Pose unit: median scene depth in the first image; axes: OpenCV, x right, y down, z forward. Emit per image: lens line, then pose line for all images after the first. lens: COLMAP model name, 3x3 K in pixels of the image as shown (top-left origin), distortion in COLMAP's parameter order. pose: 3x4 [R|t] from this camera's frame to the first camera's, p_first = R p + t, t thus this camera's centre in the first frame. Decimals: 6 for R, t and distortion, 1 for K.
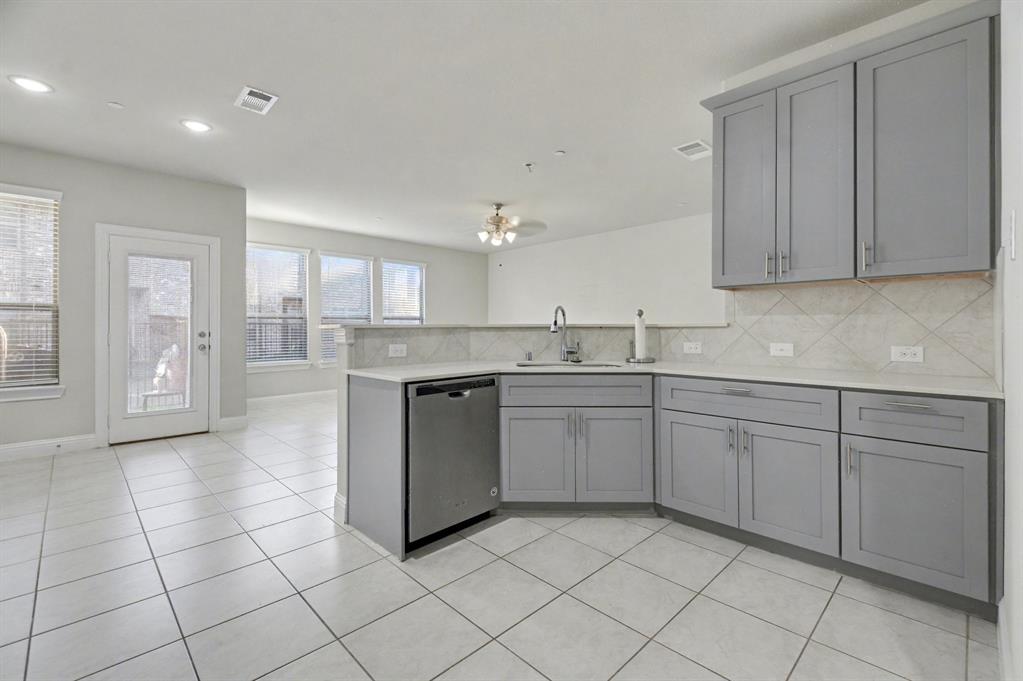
lens RADIAL K [[450.0, 0, 516.5], [0, 450.0, 333.2], [0, 0, 1]] dist [0.008926, -0.004388]
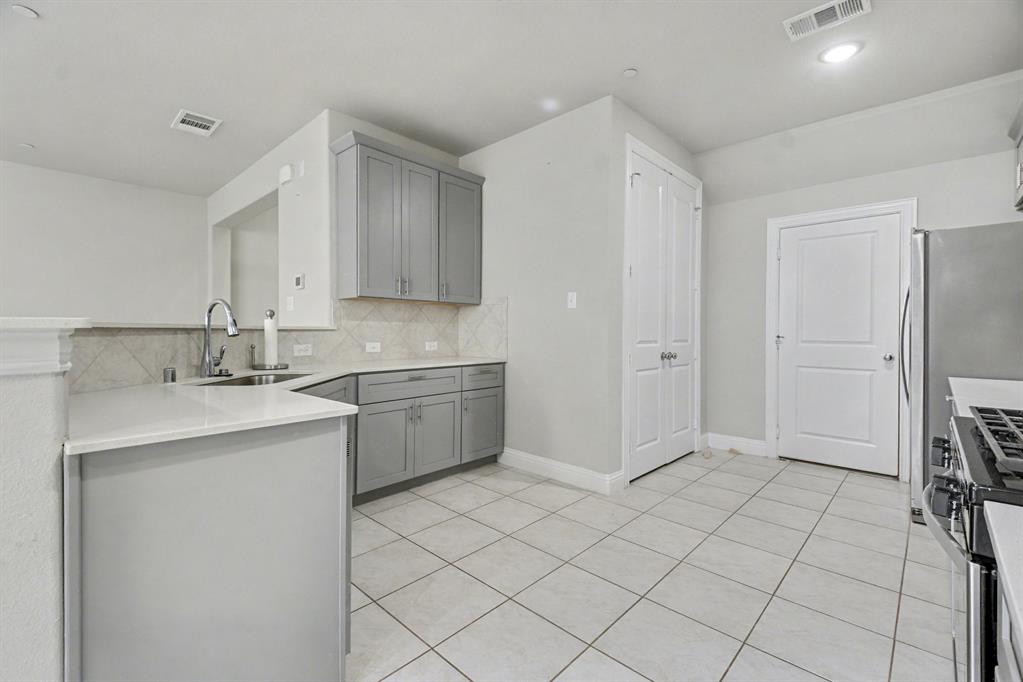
lens RADIAL K [[450.0, 0, 512.1], [0, 450.0, 335.3], [0, 0, 1]] dist [0.008926, -0.004388]
pose [[-0.049985, -0.008491, 0.998714, -0.817815], [0.006274, 0.999941, 0.008815, -0.008271], [-0.998730, 0.006706, -0.049929, 0.711209]]
